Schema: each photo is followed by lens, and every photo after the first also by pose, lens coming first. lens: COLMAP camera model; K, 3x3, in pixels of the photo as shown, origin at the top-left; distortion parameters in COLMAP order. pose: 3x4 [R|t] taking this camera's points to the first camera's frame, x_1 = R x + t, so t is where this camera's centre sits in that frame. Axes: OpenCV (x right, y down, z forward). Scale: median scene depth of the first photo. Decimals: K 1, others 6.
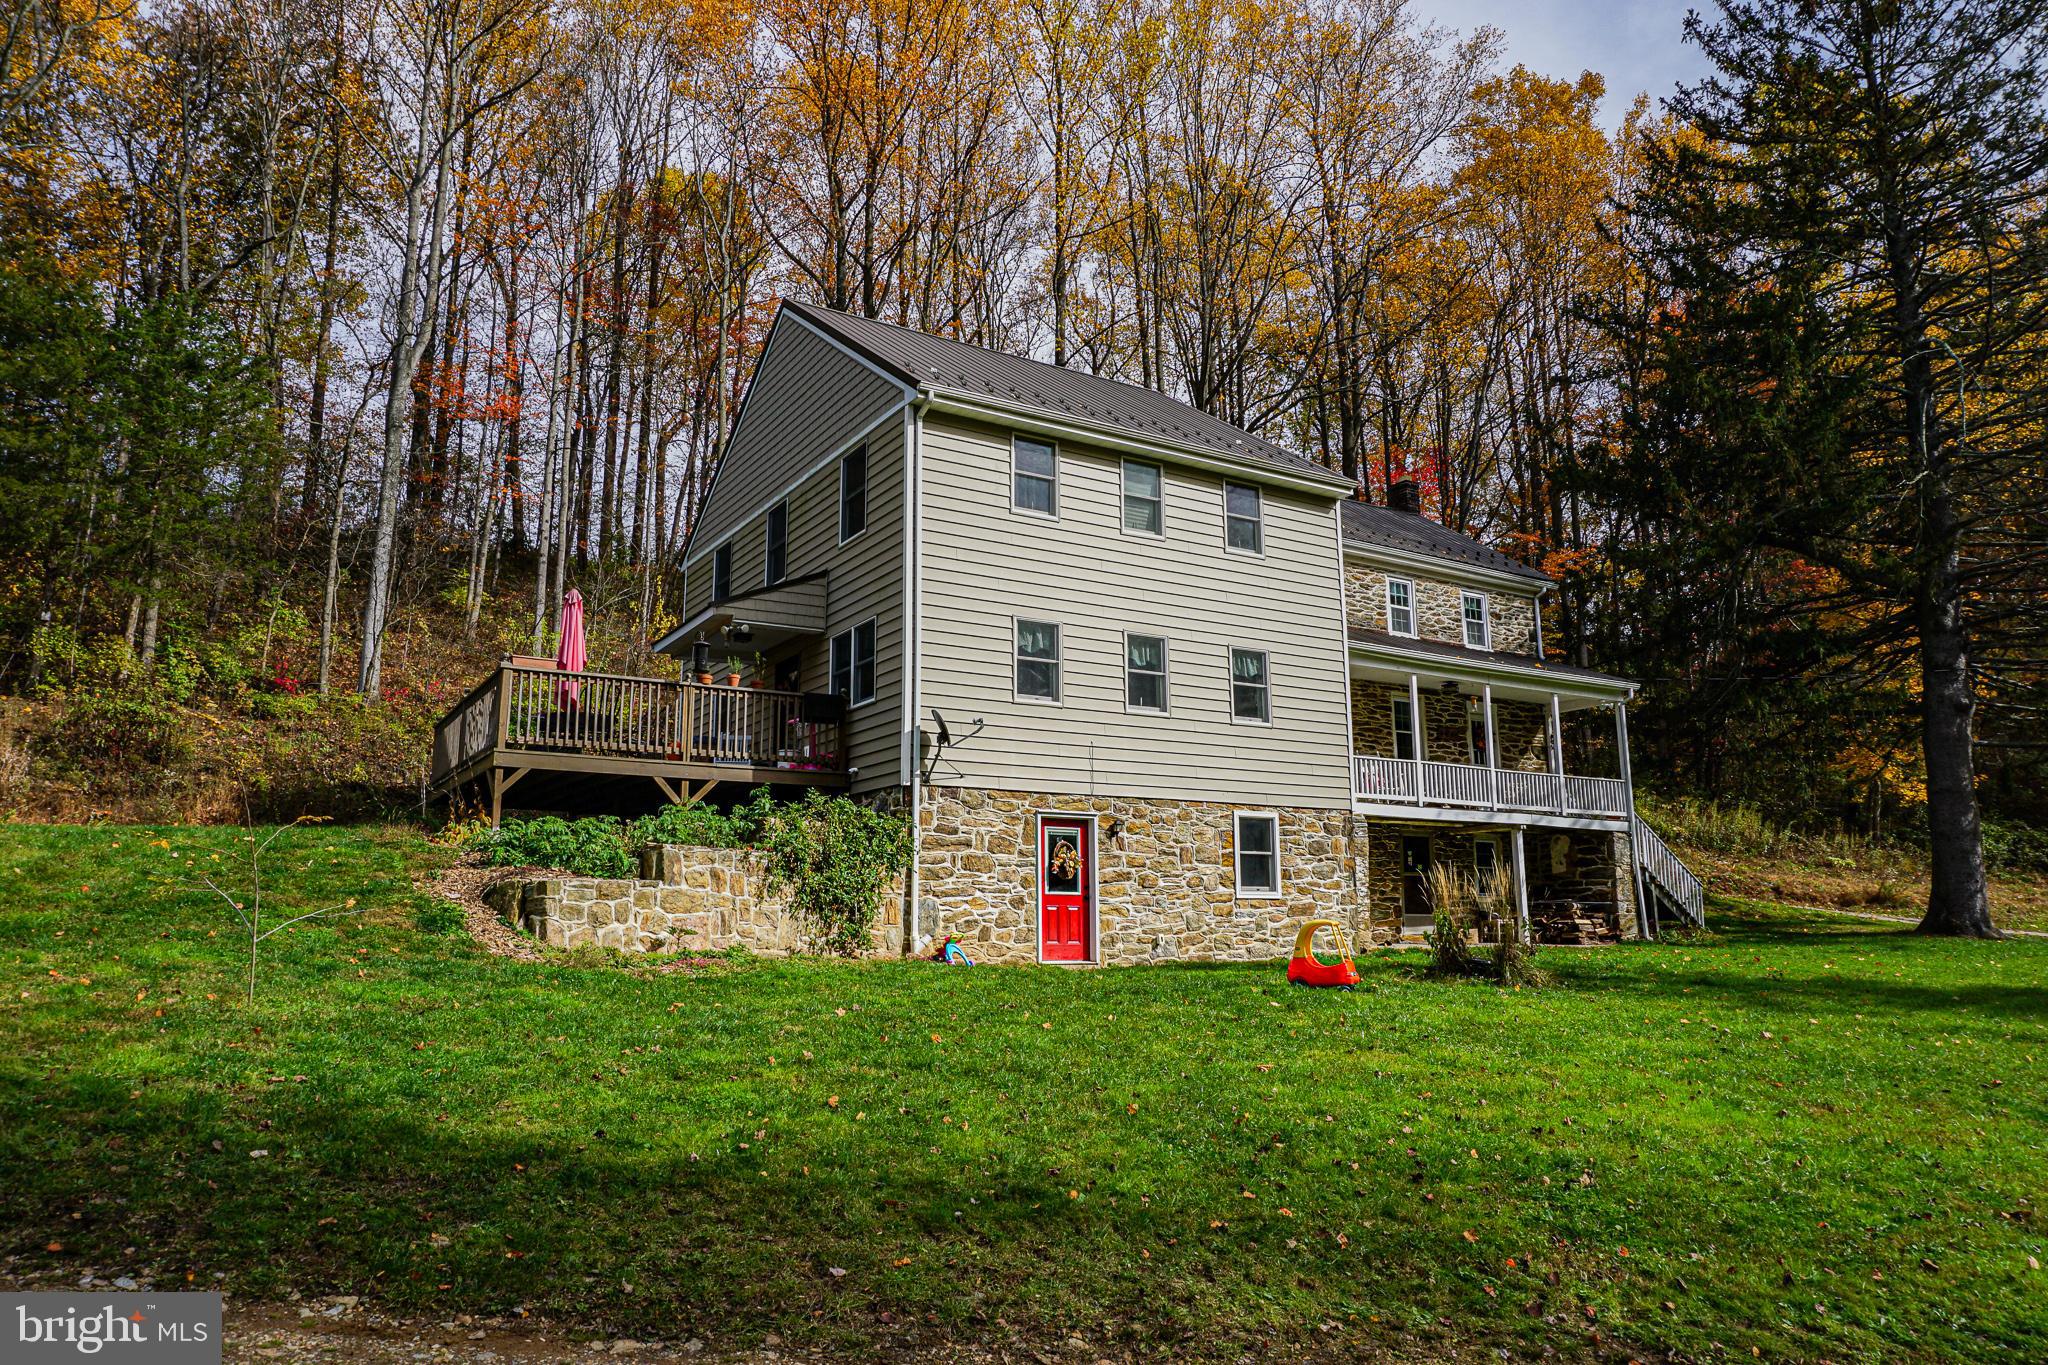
lens RADIAL K [[1386.9, 0, 1029.9], [0, 1386.9, 675.7], [0, 0, 1]] dist [-0.053896, 0.032288]
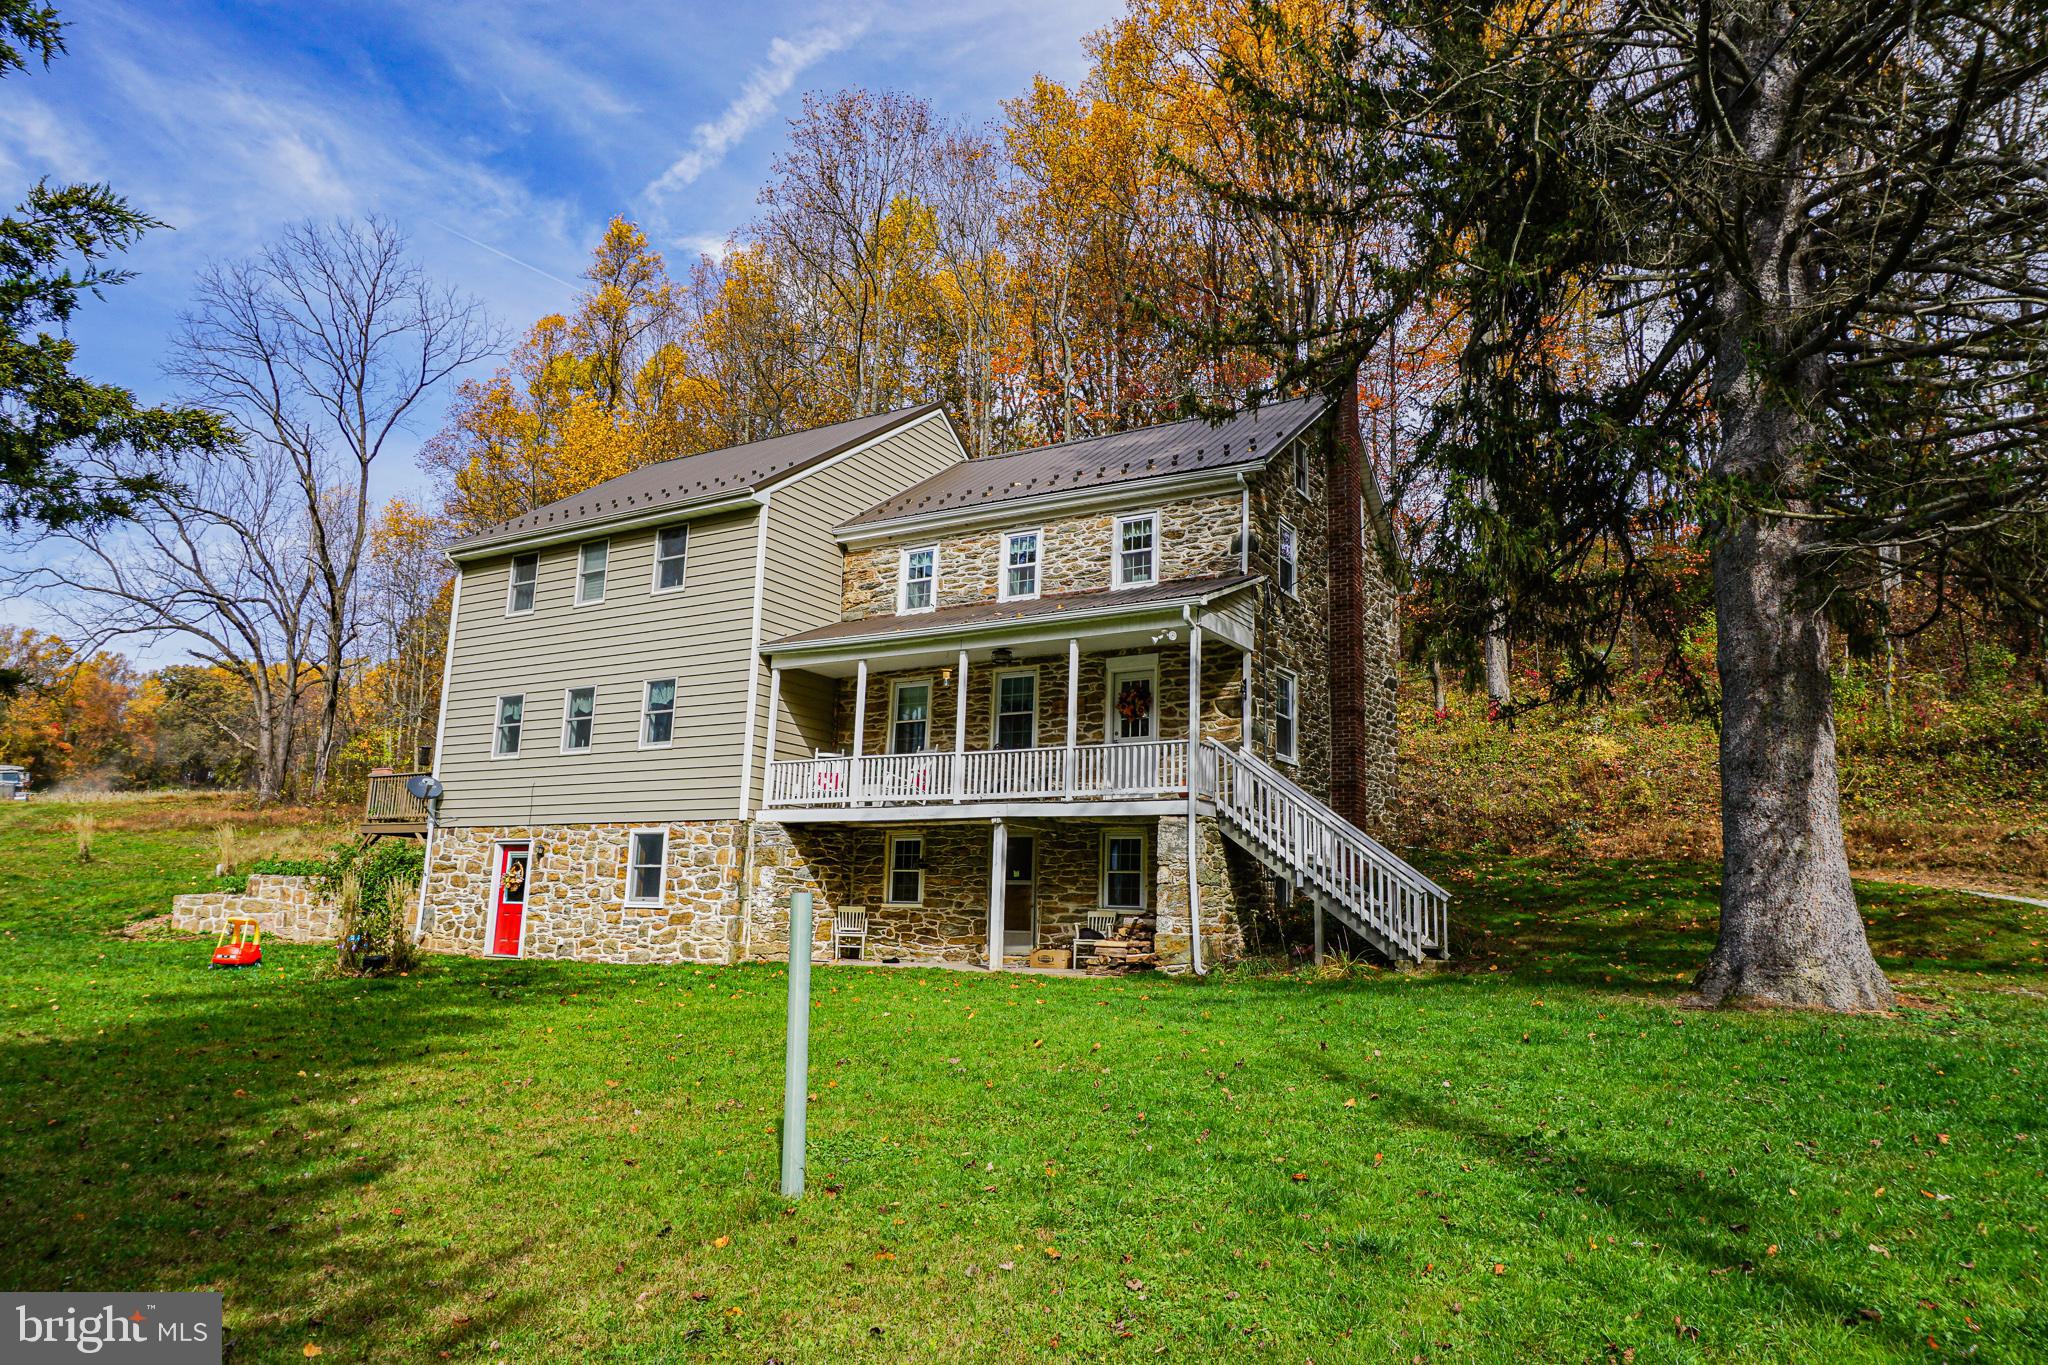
lens RADIAL K [[1386.9, 0, 1029.9], [0, 1386.9, 683.3], [0, 0, 1]] dist [-0.053896, 0.032288]
pose [[0.444319, -0.151172, -0.883022, 1.265414], [0.134264, 0.985764, -0.101203, 0.134943], [0.885750, -0.073591, 0.458291, 0.769386]]
